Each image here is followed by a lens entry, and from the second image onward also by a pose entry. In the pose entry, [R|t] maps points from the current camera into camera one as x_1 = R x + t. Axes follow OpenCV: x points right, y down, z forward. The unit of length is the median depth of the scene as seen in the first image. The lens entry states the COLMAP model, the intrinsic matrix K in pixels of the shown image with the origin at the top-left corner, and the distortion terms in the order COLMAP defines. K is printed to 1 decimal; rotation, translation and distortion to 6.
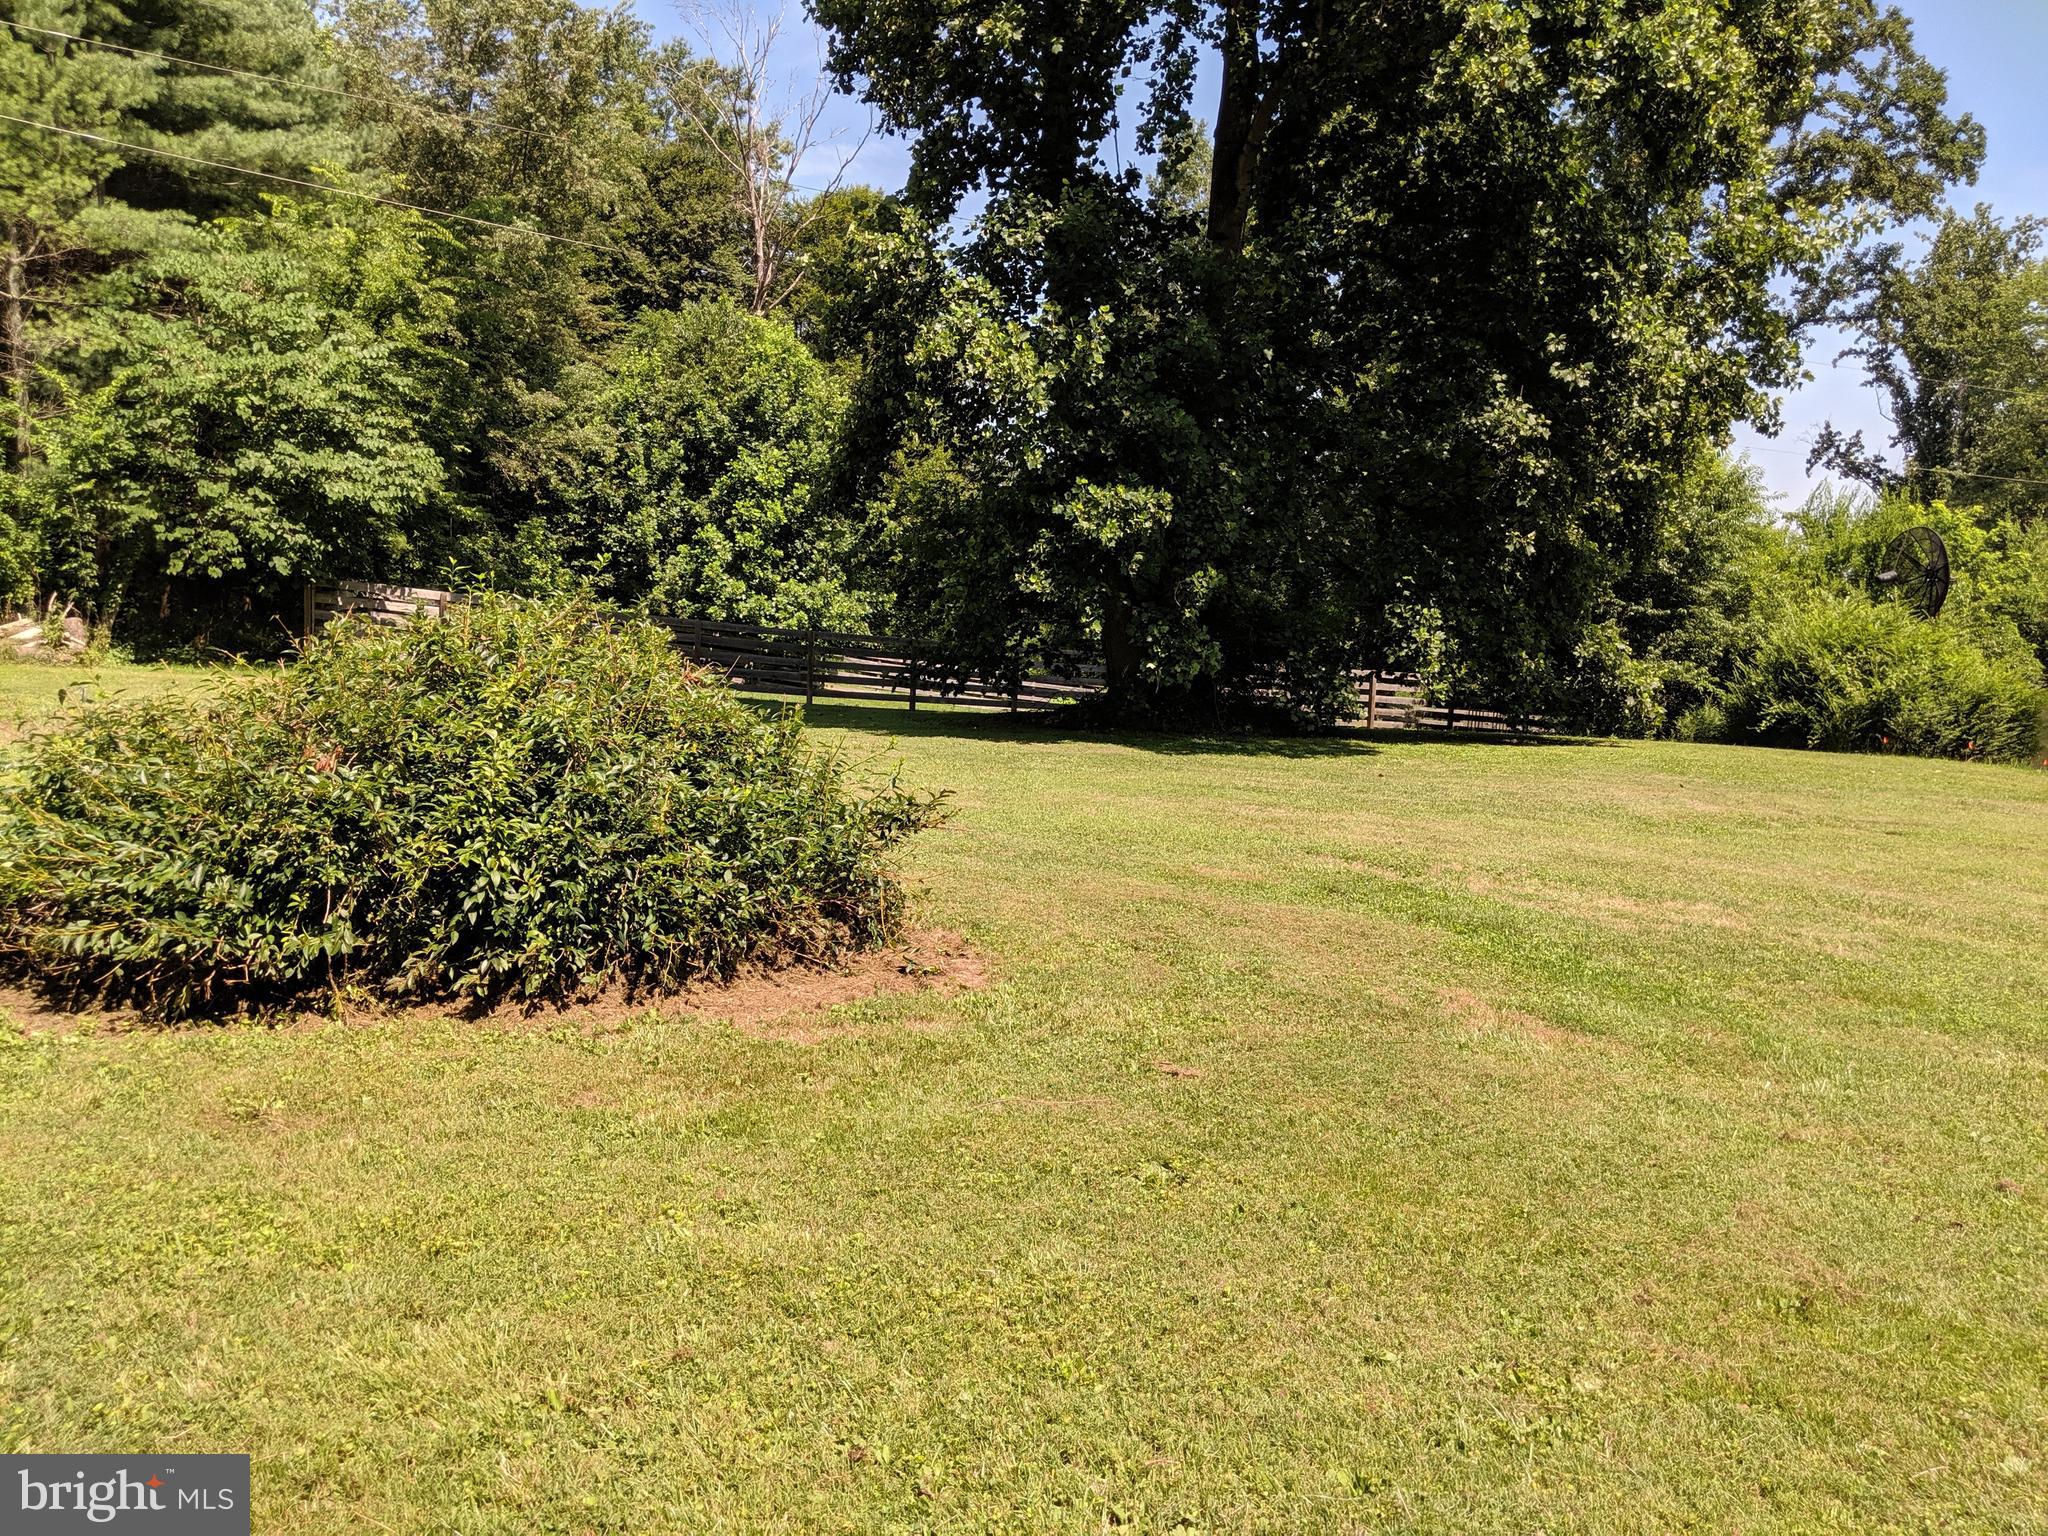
lens RADIAL K [[1641.1, 0, 1023.7], [0, 1641.1, 755.2], [0, 0, 1]] dist [0.090191, -0.162210]
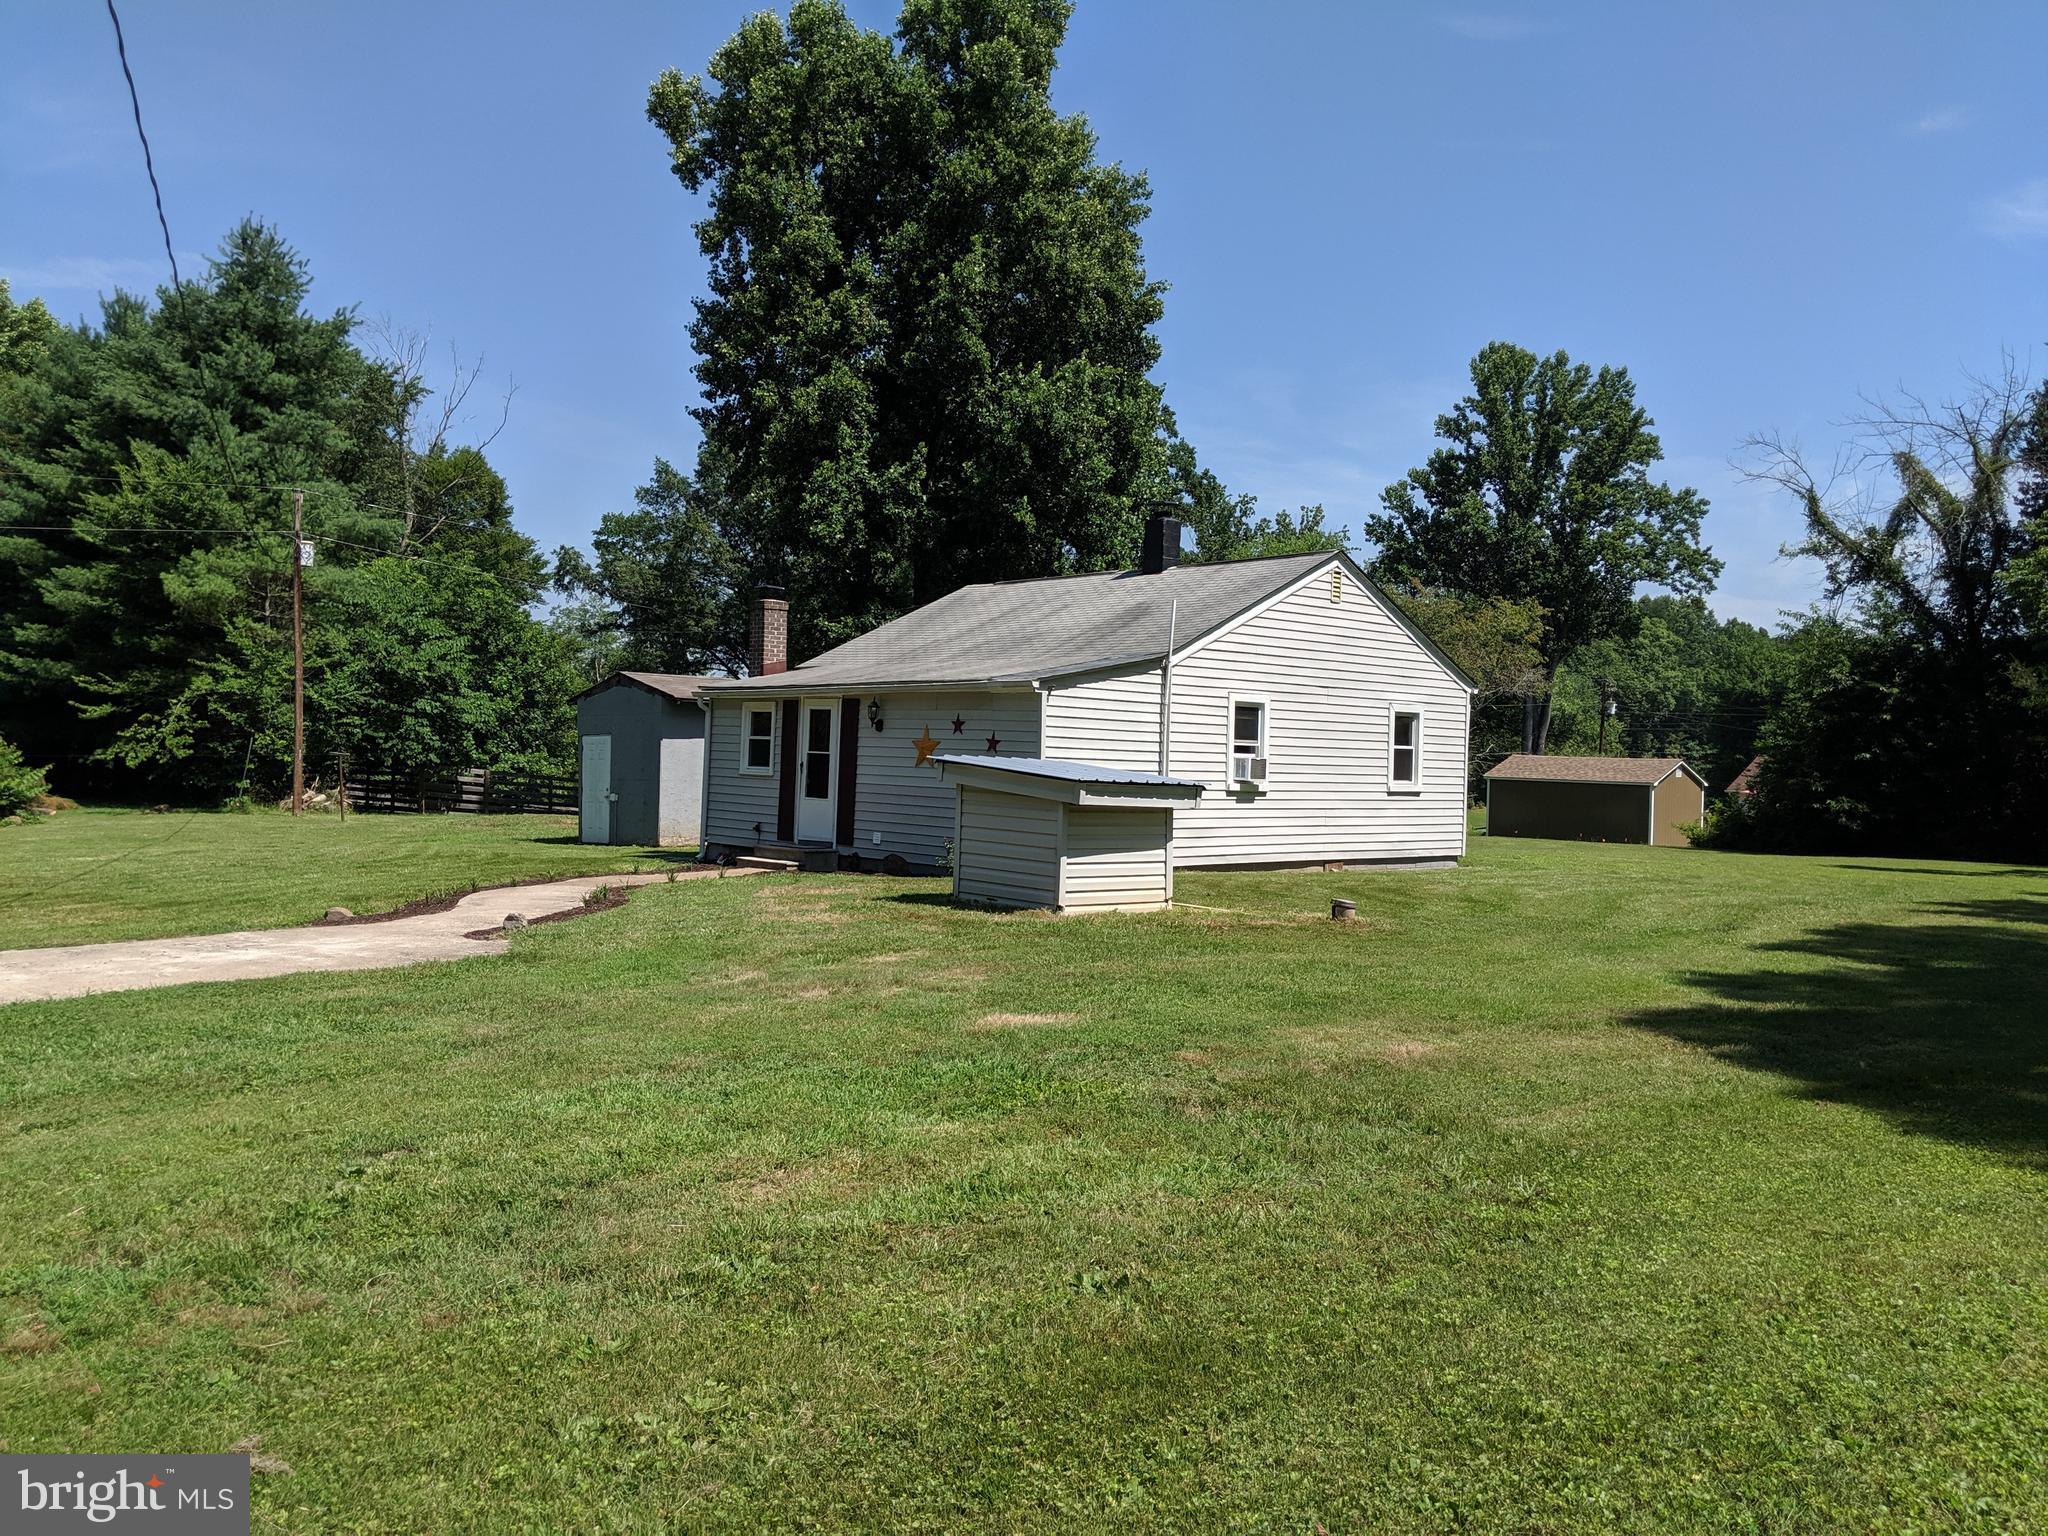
lens RADIAL K [[1641.1, 0, 1023.7], [0, 1641.1, 755.2], [0, 0, 1]] dist [0.090191, -0.162210]
pose [[0.924673, -0.026779, 0.379819, -0.542140], [0.059335, 0.995472, -0.074268, 0.061605], [-0.376110, 0.091210, 0.922075, -0.984766]]
